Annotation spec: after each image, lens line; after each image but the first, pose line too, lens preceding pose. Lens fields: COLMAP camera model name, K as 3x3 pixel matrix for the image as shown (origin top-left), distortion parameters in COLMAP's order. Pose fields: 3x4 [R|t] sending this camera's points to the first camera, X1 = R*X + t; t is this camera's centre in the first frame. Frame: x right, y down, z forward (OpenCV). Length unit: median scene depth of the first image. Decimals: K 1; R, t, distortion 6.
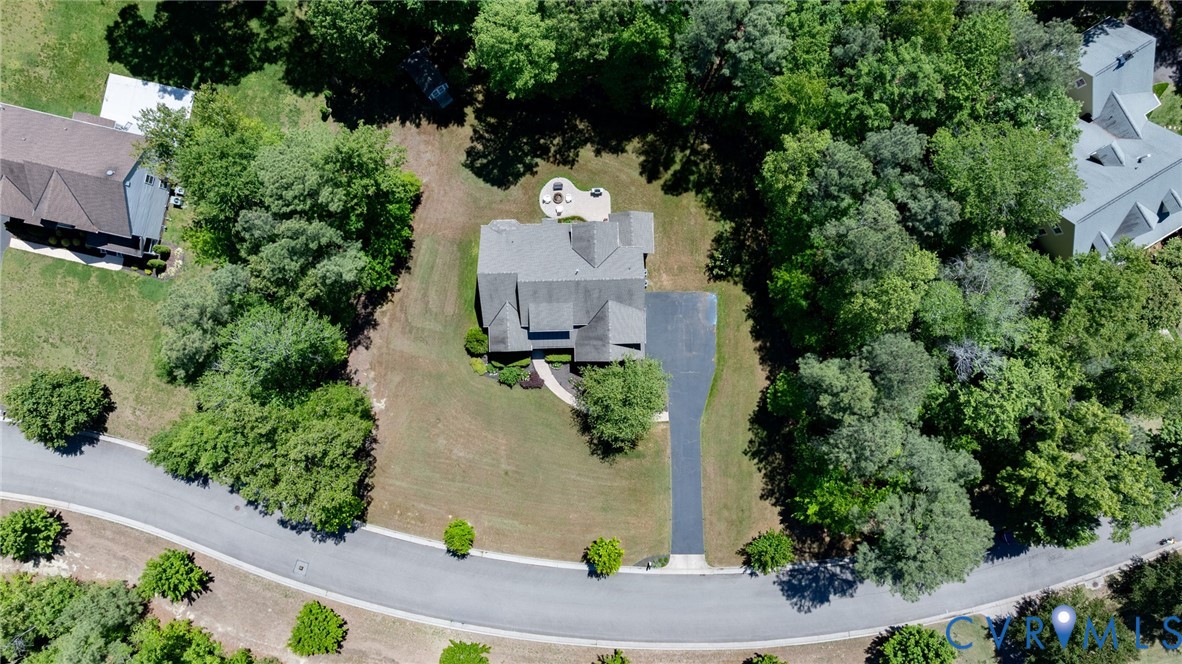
lens RADIAL K [[821.5, 0, 590.2], [0, 821.5, 332.6], [0, 0, 1]] dist [-0.016884, 0.012876]
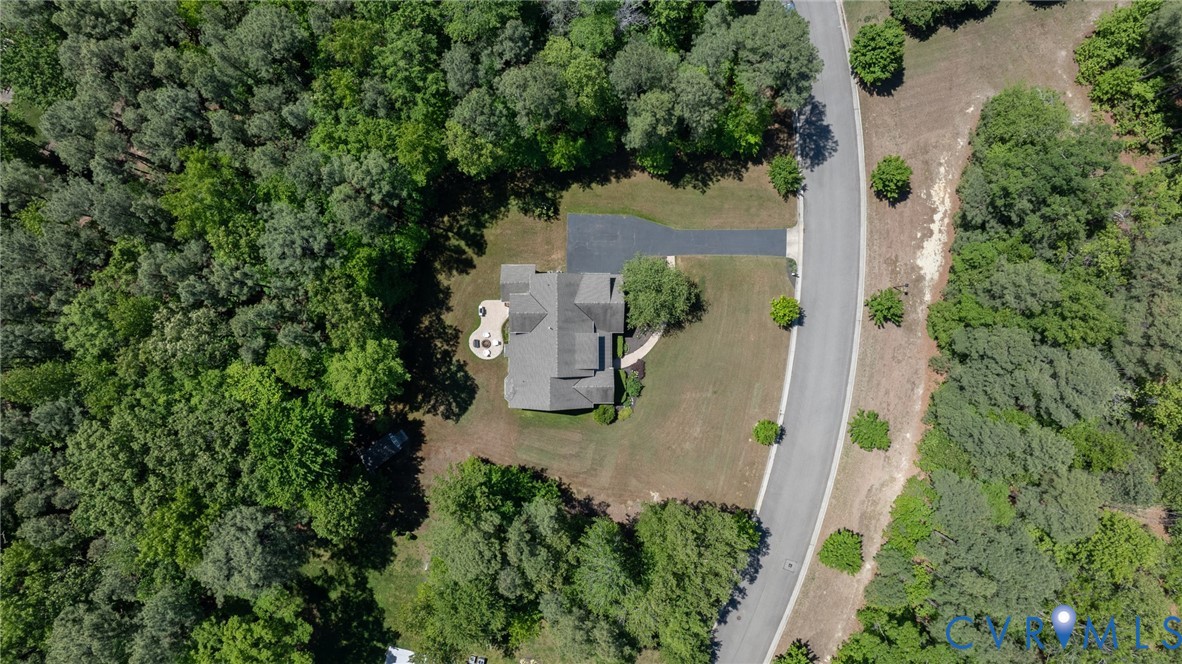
lens RADIAL K [[821.5, 0, 589.4], [0, 821.5, 331.1], [0, 0, 1]] dist [-0.016884, 0.012876]
pose [[0.024019, -0.999711, 0.000096, -0.017879], [0.999679, 0.024019, 0.008076, -0.024560], [-0.008076, -0.000098, 0.999967, -0.201307]]
